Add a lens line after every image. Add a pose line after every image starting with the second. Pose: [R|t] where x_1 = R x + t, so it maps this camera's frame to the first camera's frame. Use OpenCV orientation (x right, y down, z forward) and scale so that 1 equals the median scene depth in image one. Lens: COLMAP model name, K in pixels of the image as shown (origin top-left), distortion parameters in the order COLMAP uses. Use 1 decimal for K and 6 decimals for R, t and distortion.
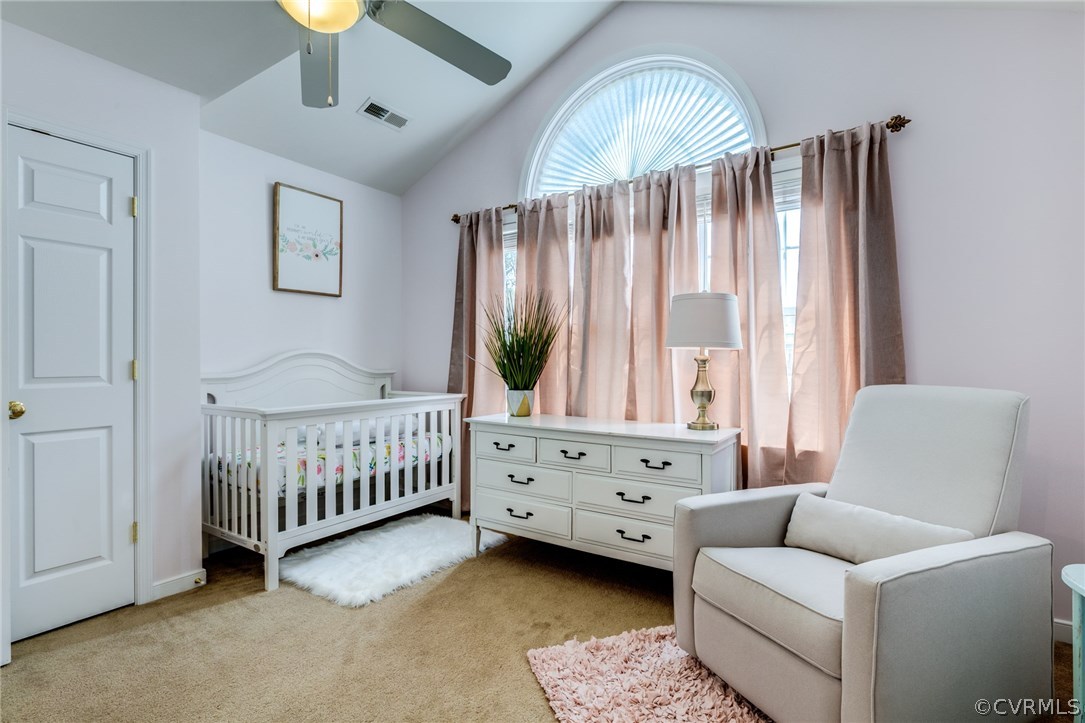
lens RADIAL K [[518.0, 0, 535.3], [0, 518.0, 360.6], [0, 0, 1]] dist [-0.001335, -0.000226]
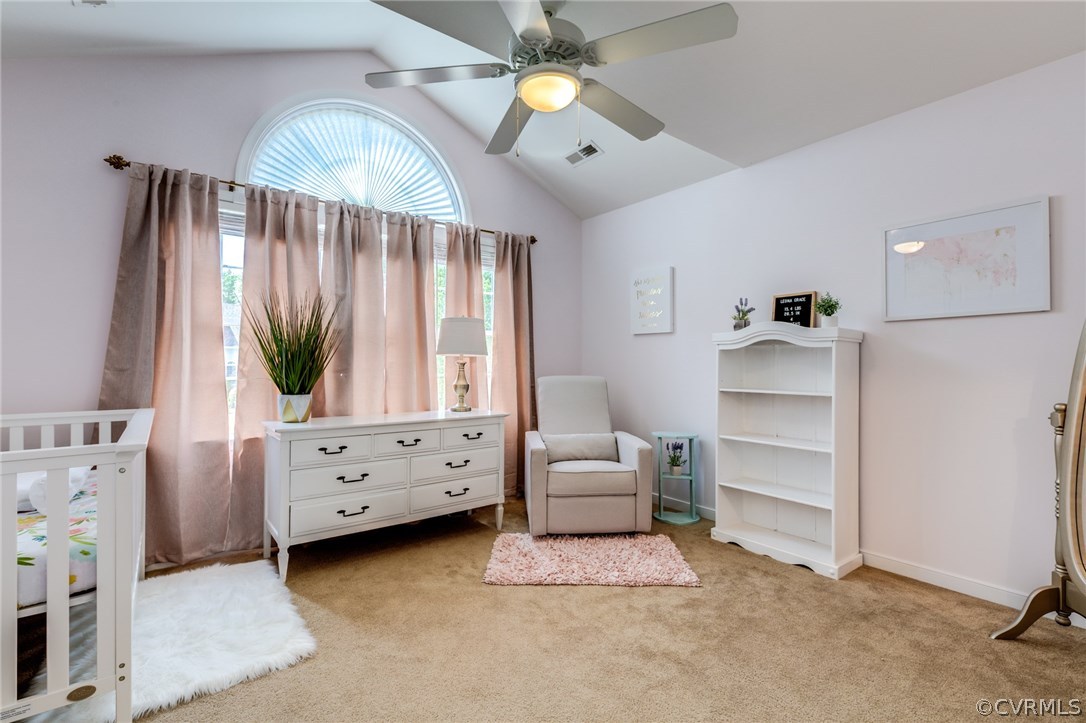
lens RADIAL K [[488.7, 0, 545.1], [0, 488.7, 360.6], [0, 0, 1]] dist [0.006735, -0.000252]
pose [[0.312448, 0.008442, 0.949897, -0.840440], [-0.002406, 0.999964, -0.008095, 0.001799], [-0.949932, 0.000243, 0.312457, 0.329000]]
